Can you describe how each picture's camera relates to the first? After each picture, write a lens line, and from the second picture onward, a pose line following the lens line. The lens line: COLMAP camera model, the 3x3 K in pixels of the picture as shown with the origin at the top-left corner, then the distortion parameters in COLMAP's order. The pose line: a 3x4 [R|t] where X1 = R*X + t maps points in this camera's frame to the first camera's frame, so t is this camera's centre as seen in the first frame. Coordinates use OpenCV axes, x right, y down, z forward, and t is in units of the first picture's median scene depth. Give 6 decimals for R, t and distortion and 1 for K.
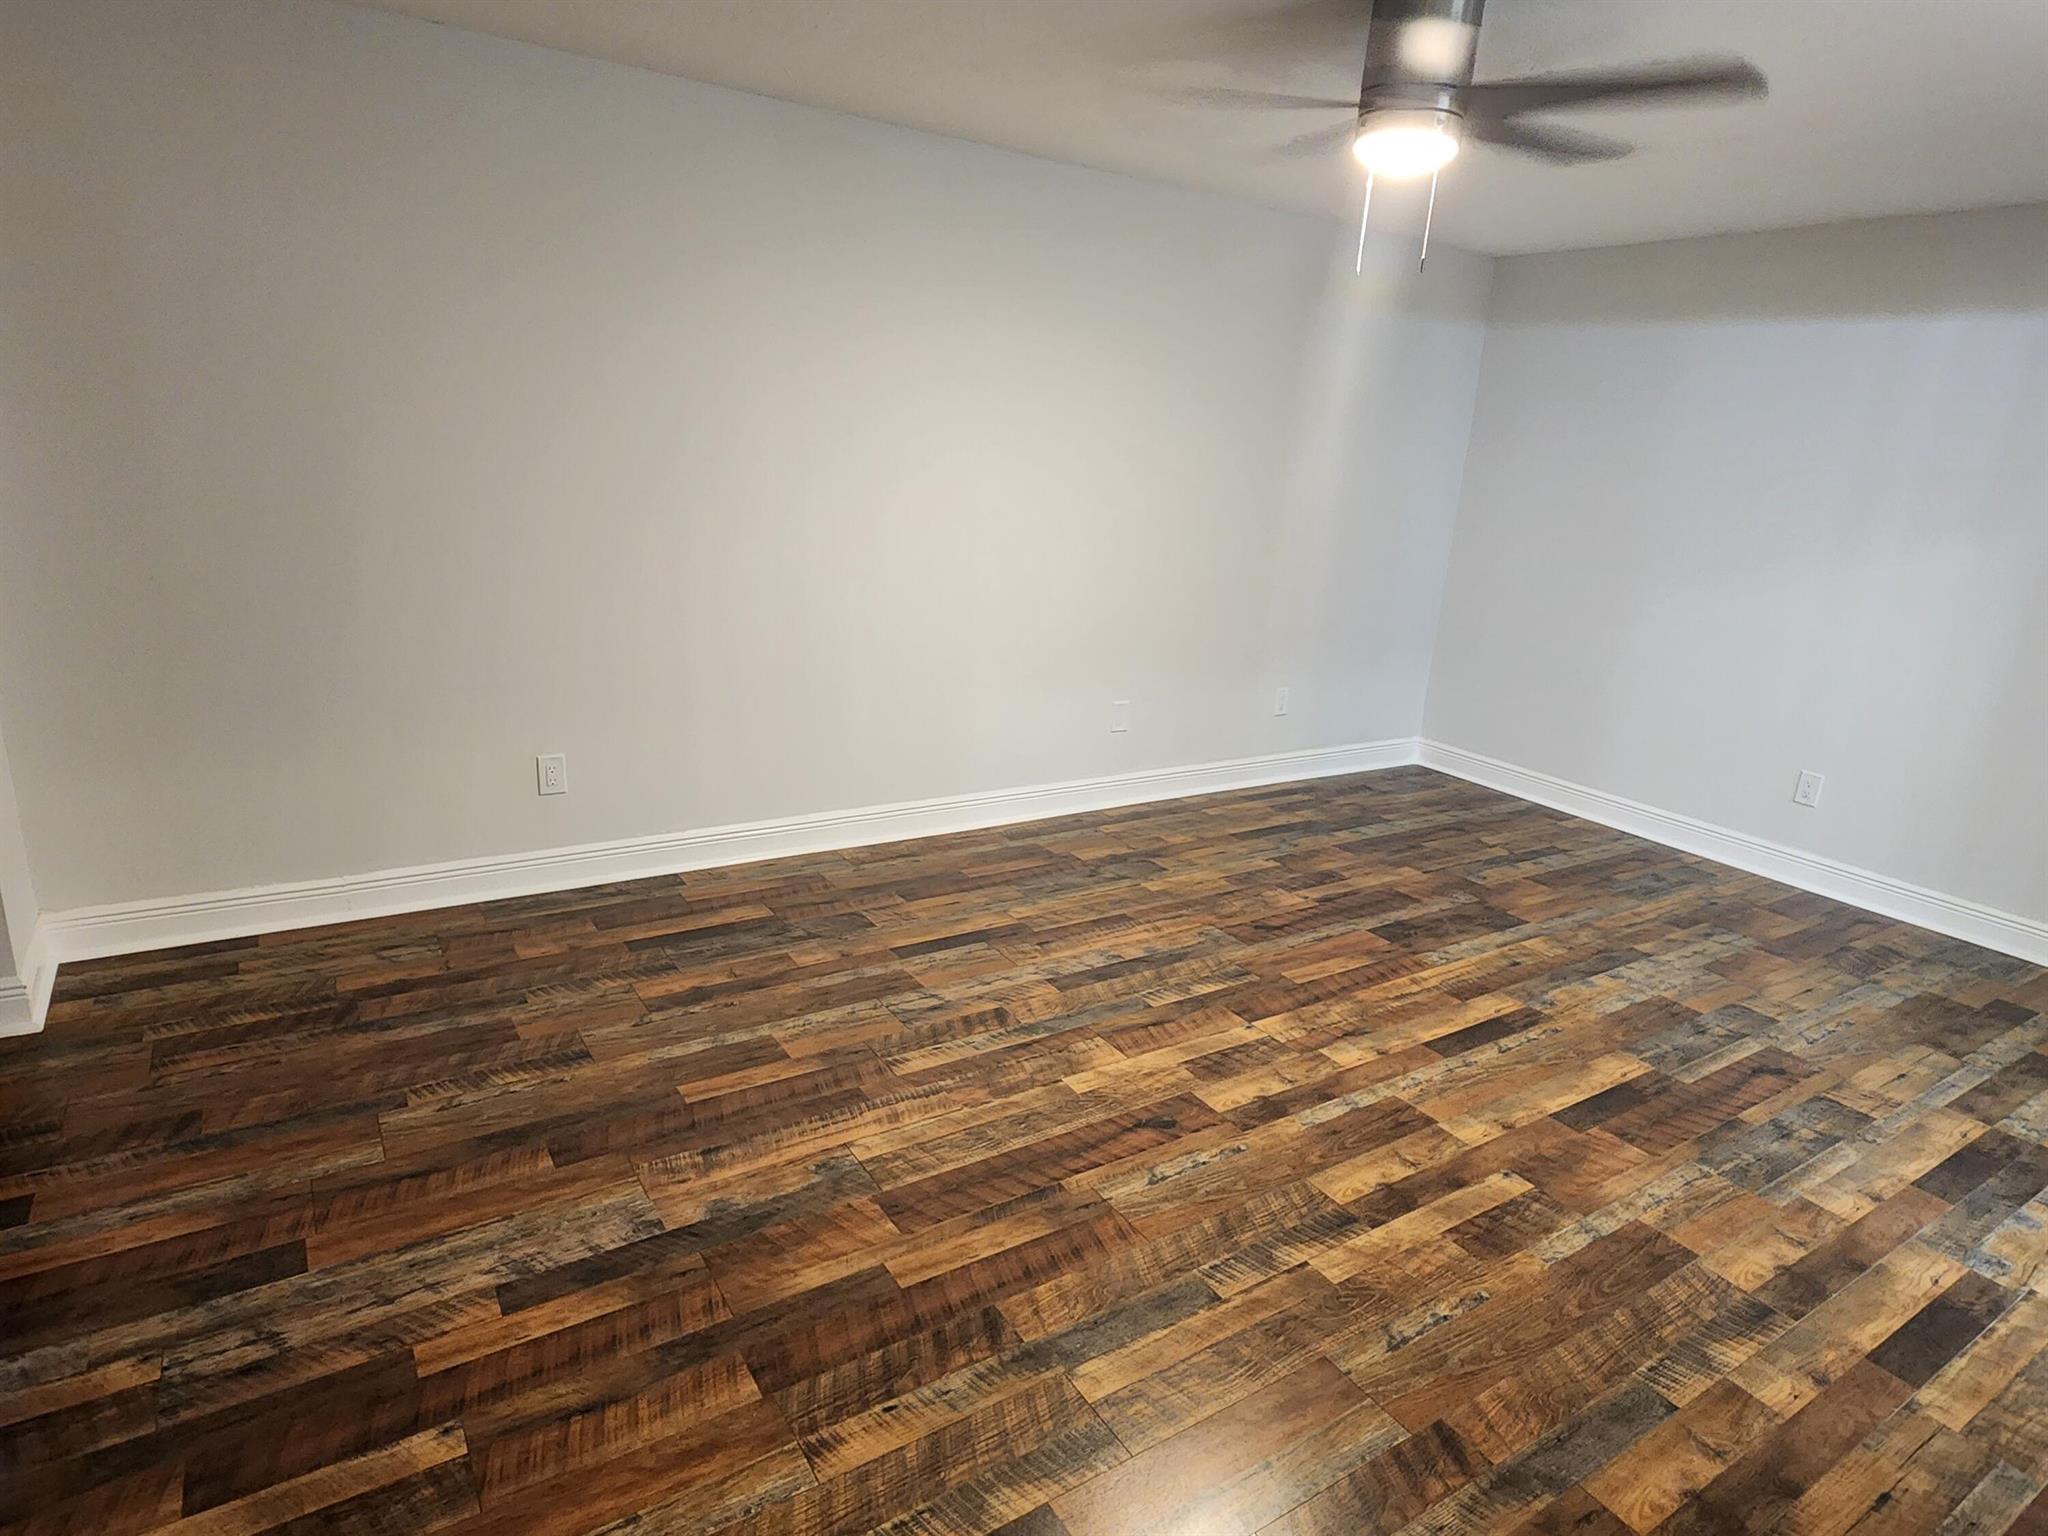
lens RADIAL K [[1163.5, 0, 1024.0], [0, 1163.5, 768.0], [0, 0, 1]] dist [0.002090, -0.001335]
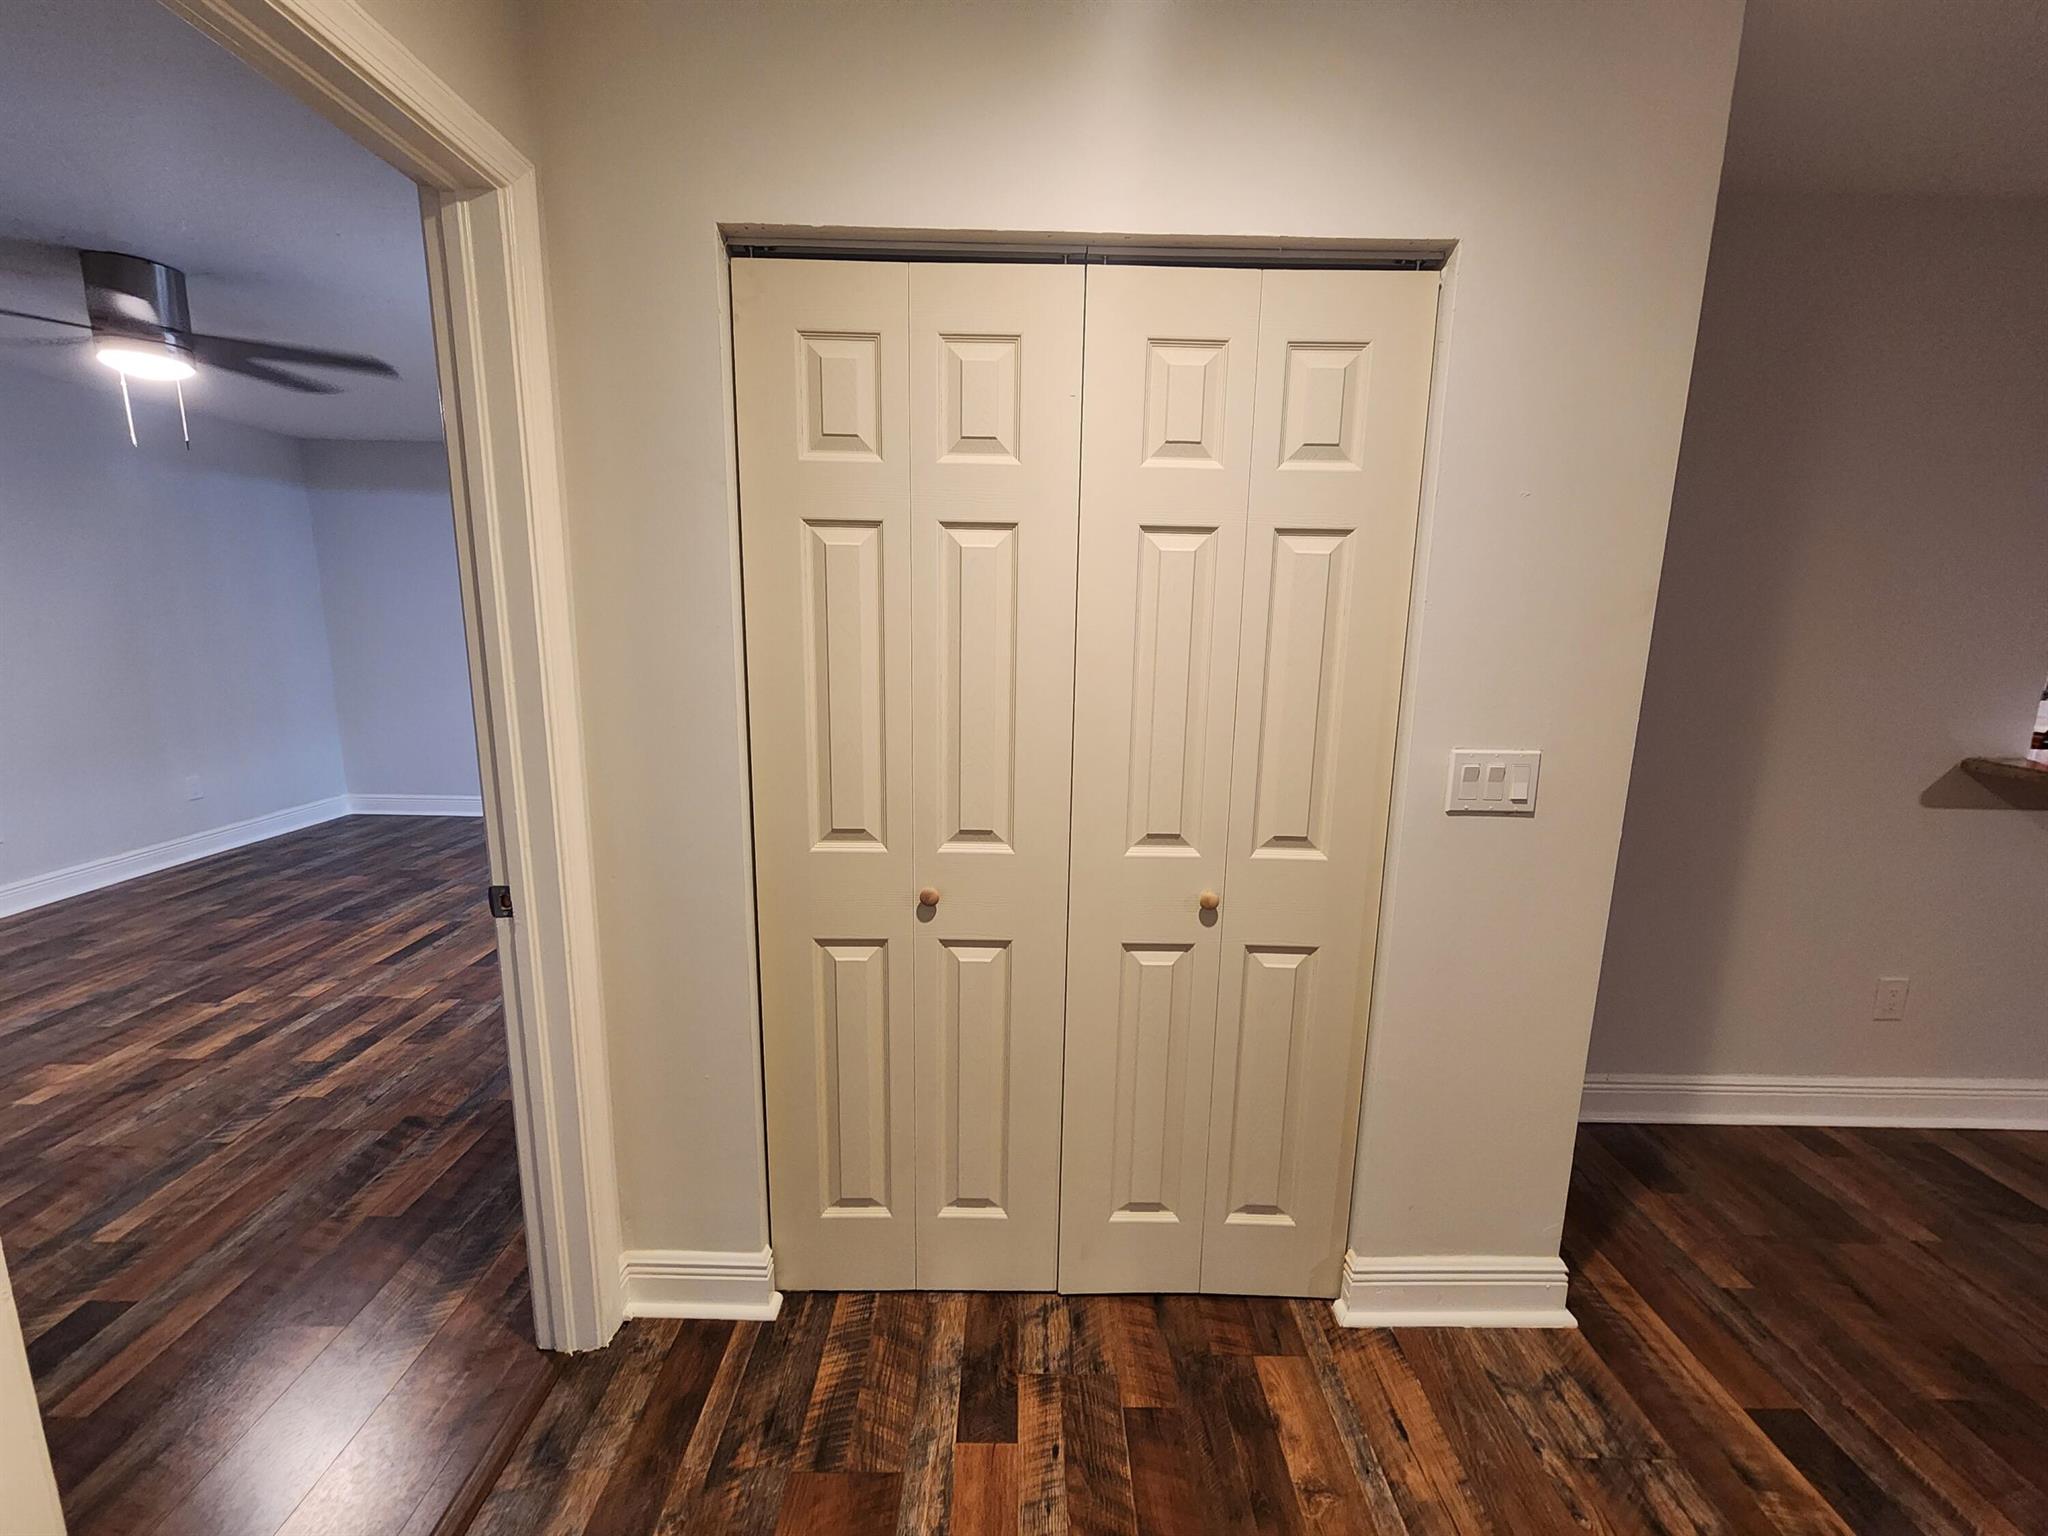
lens RADIAL K [[843.1, 0, 1024.0], [0, 843.1, 768.0], [0, 0, 1]] dist [-0.001977, 0.001529]
pose [[0.539709, -0.206203, 0.816207, -0.037708], [0.248287, 0.965401, 0.079717, 0.115112], [-0.804405, 0.159630, 0.572233, -0.325127]]
